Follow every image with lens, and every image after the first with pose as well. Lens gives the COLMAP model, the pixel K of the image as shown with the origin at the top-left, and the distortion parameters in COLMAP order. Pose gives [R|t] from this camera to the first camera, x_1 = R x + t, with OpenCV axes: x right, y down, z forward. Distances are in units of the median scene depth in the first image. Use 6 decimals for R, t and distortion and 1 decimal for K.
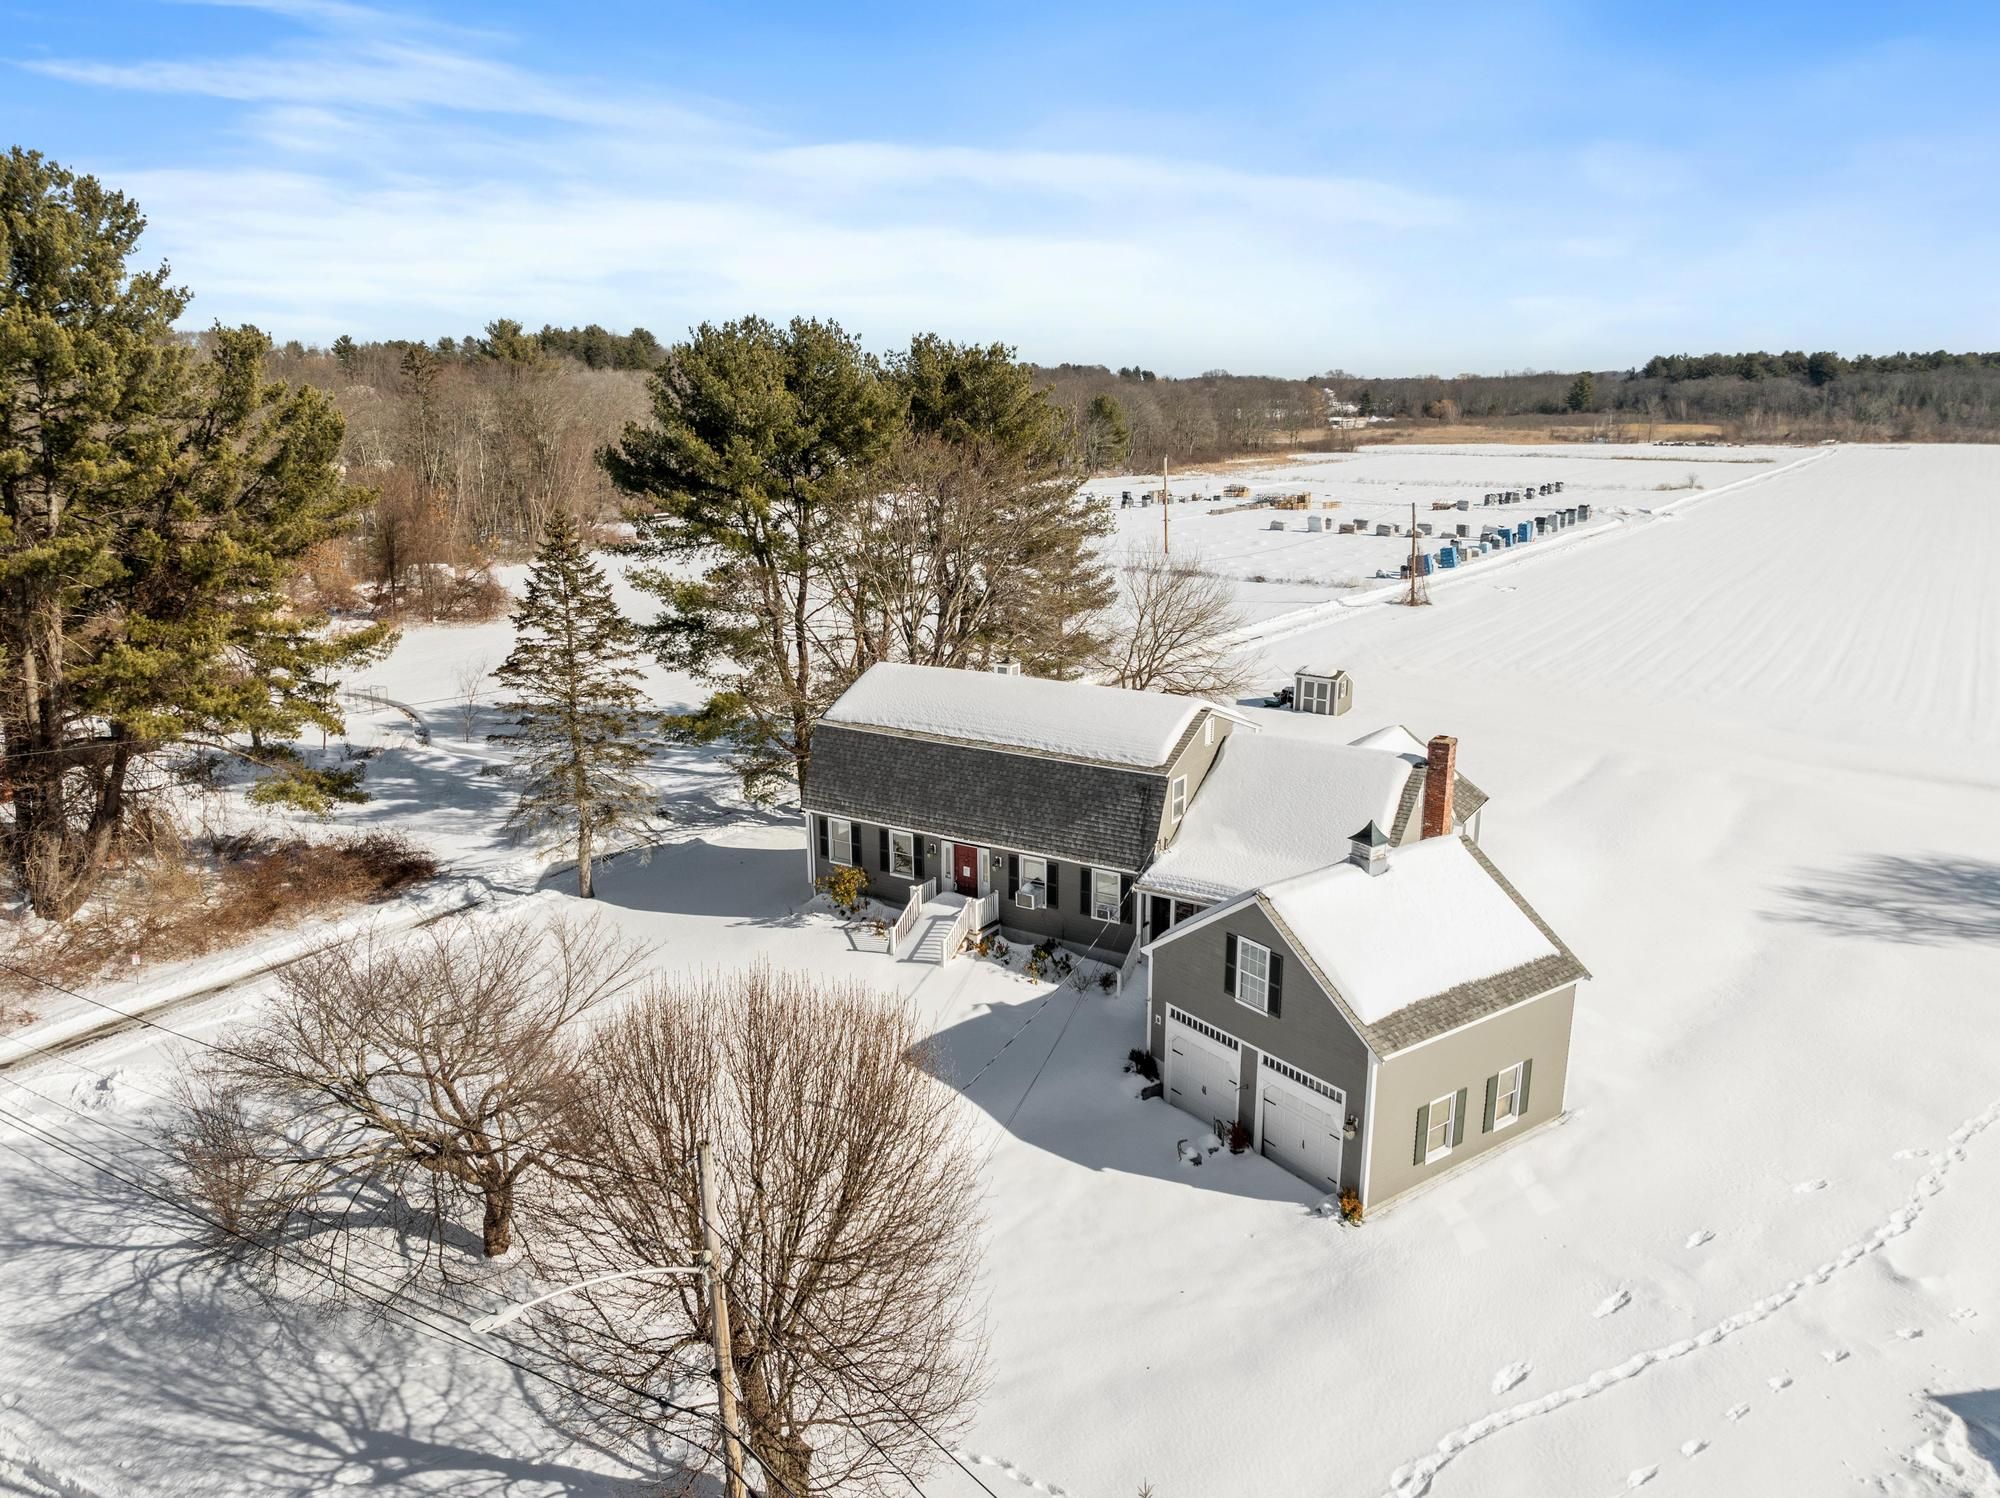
lens RADIAL K [[1427.0, 0, 985.5], [0, 1427.0, 738.6], [0, 0, 1]] dist [-0.042209, -0.003626]
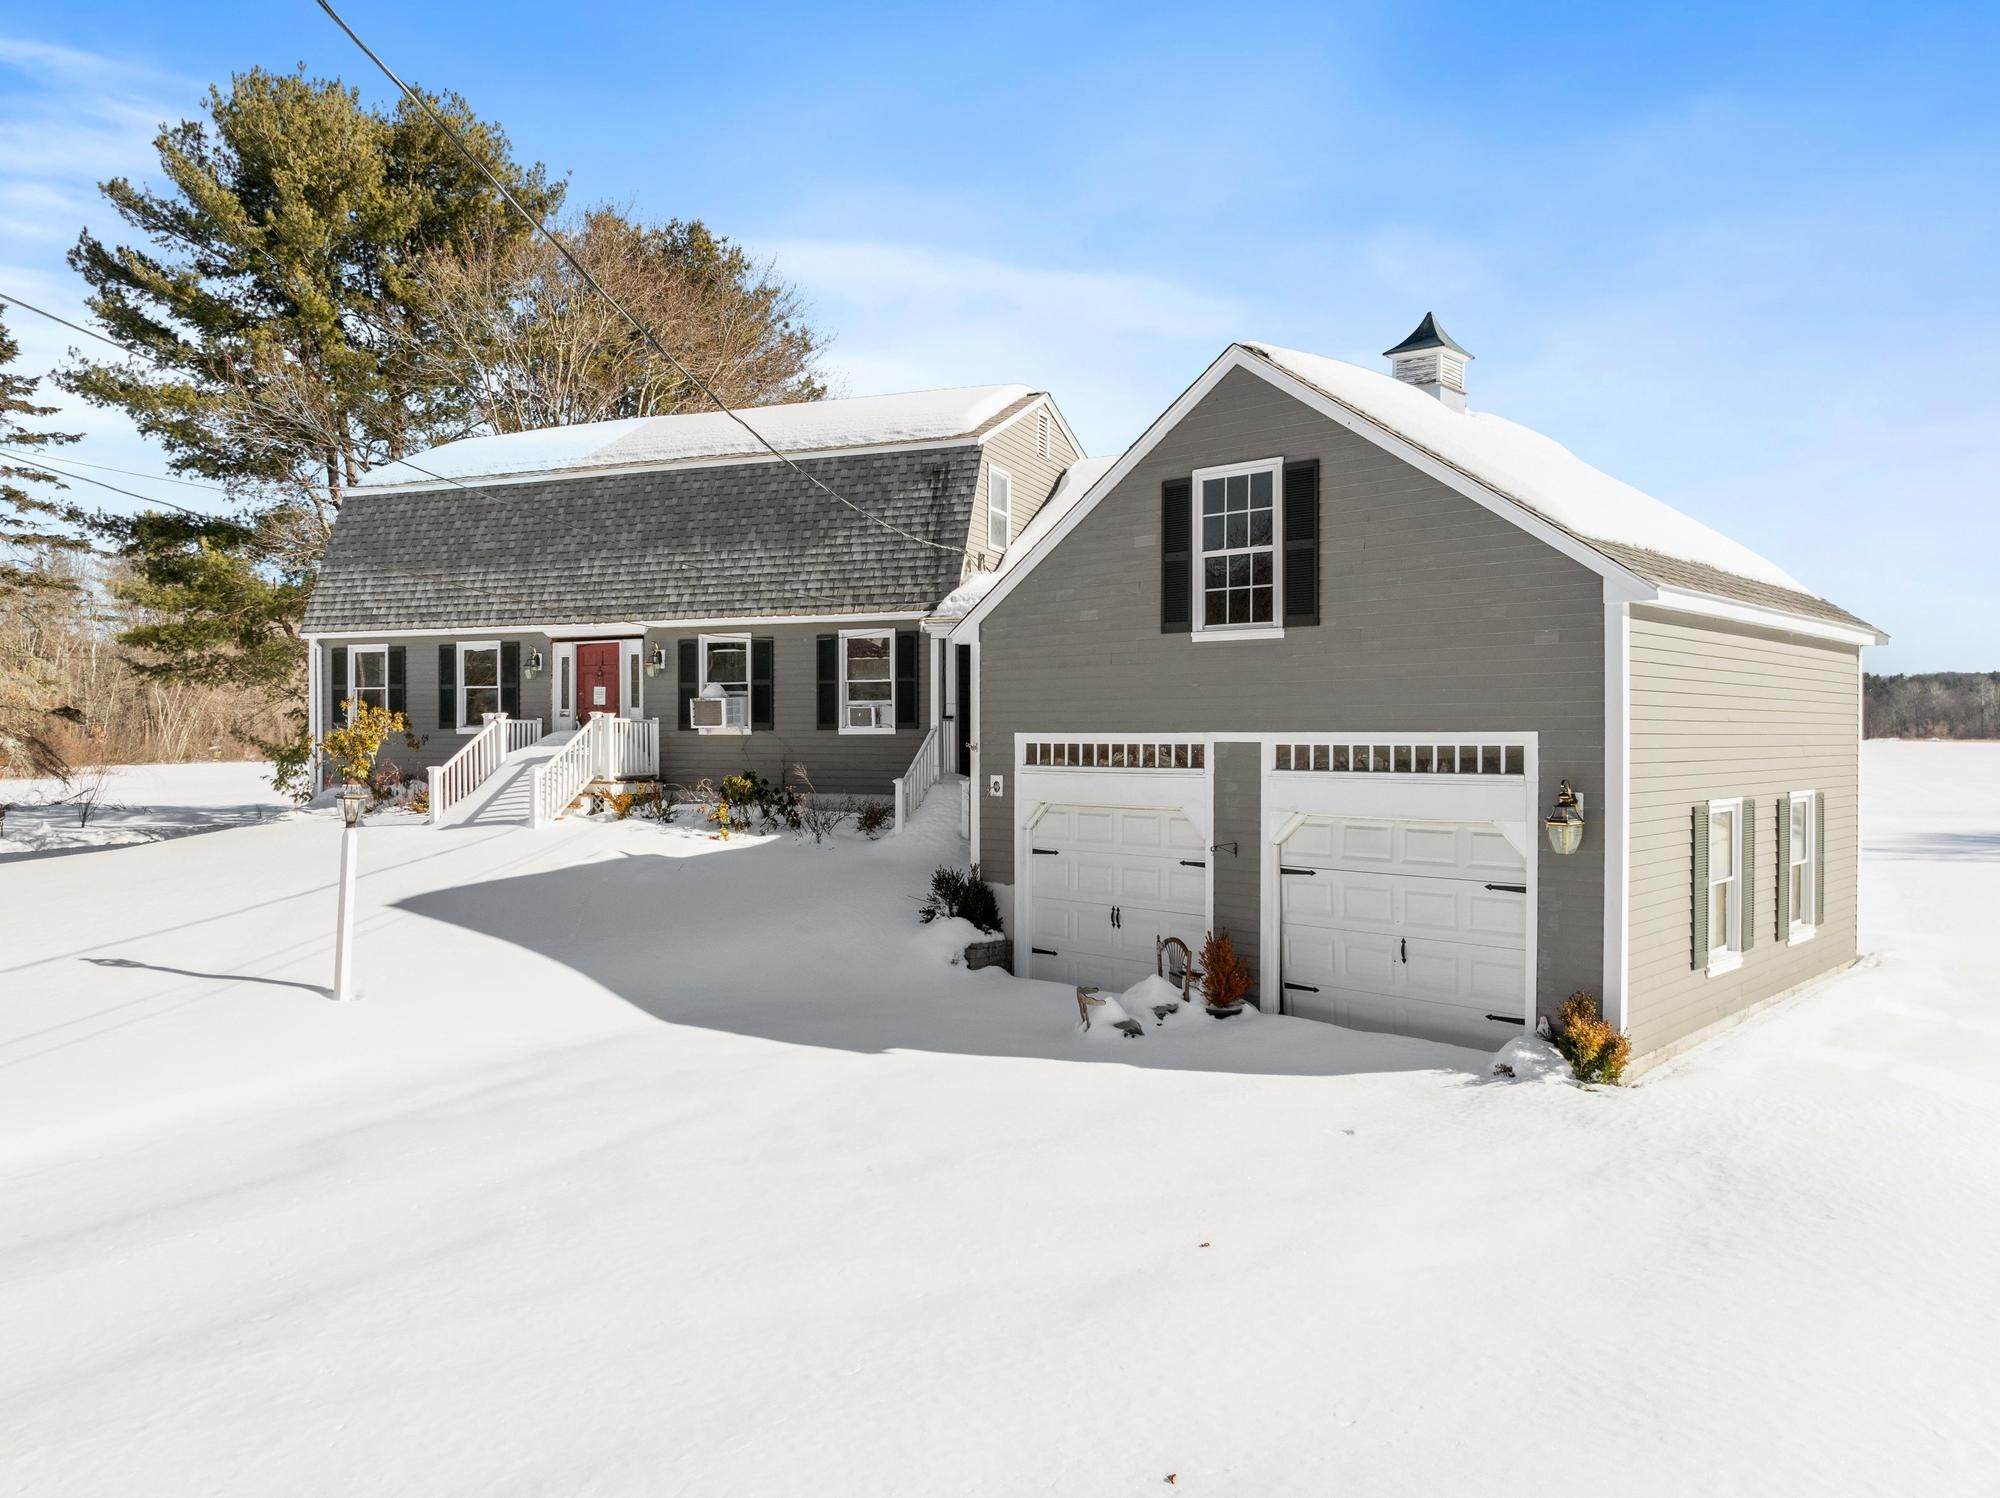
lens RADIAL K [[1427.0, 0, 985.5], [0, 1427.0, 738.6], [0, 0, 1]] dist [-0.042209, -0.003626]
pose [[0.983640, 0.001122, 0.180142, 0.034713], [0.040953, 0.972405, -0.229675, 0.254438], [-0.175429, 0.233295, 0.956451, 0.516552]]
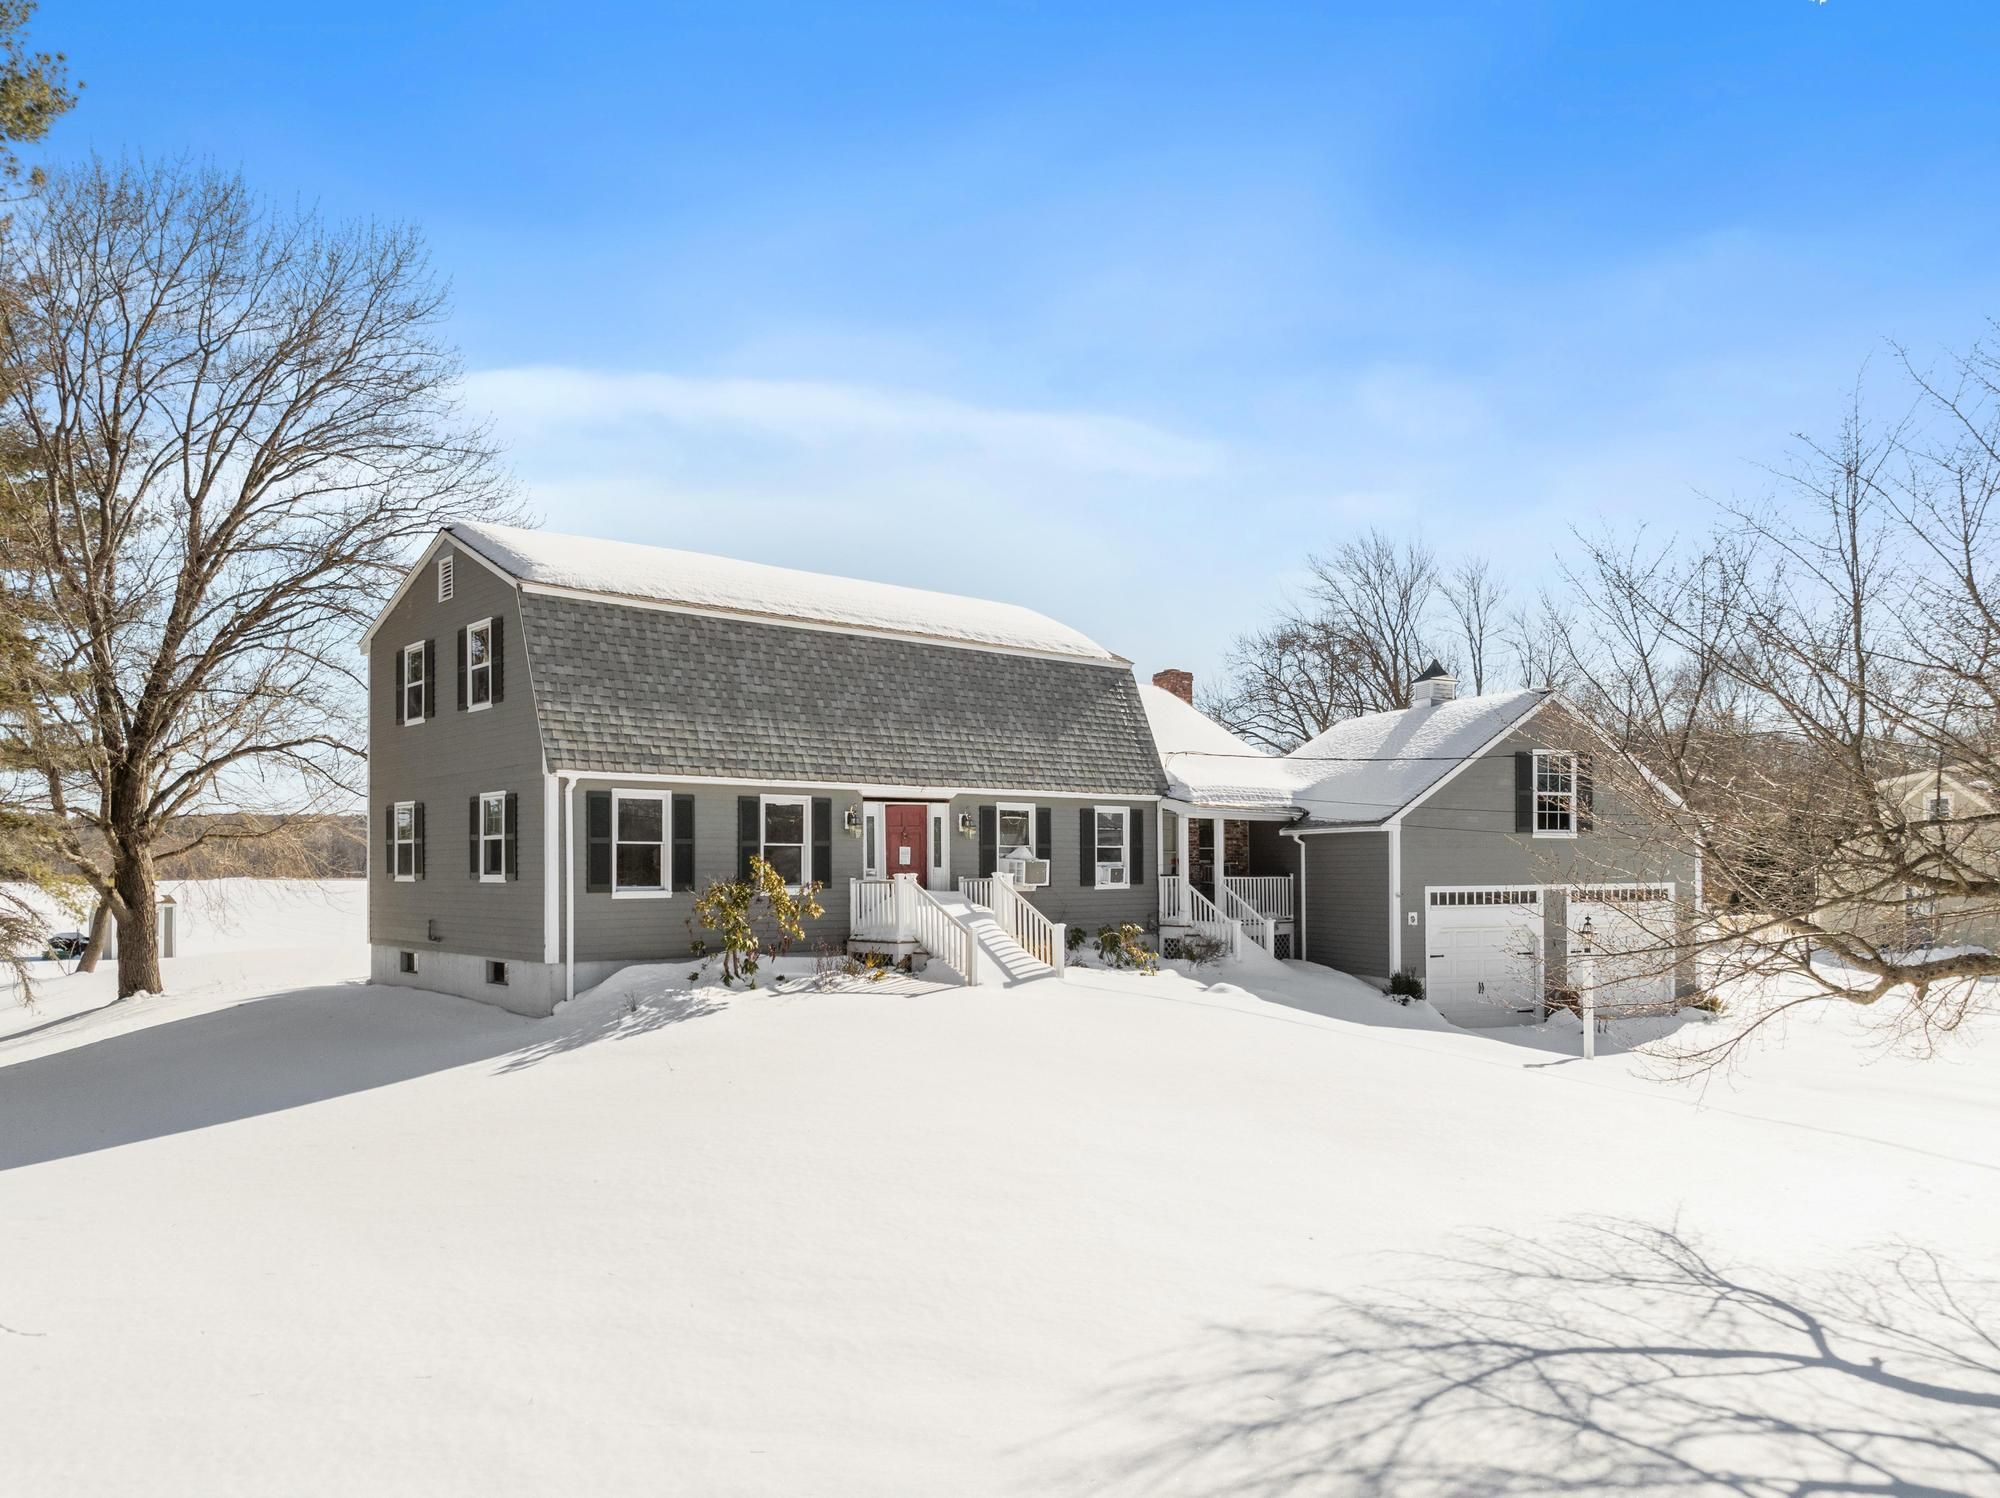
lens RADIAL K [[1461.1, 0, 1003.4], [0, 1461.1, 841.9], [0, 0, 1]] dist [-0.025581, -0.001560]
pose [[0.272210, 0.016685, 0.962093, -0.578961], [0.233433, 0.968837, -0.082849, 0.154591], [-0.933494, 0.247137, 0.259833, 0.888043]]
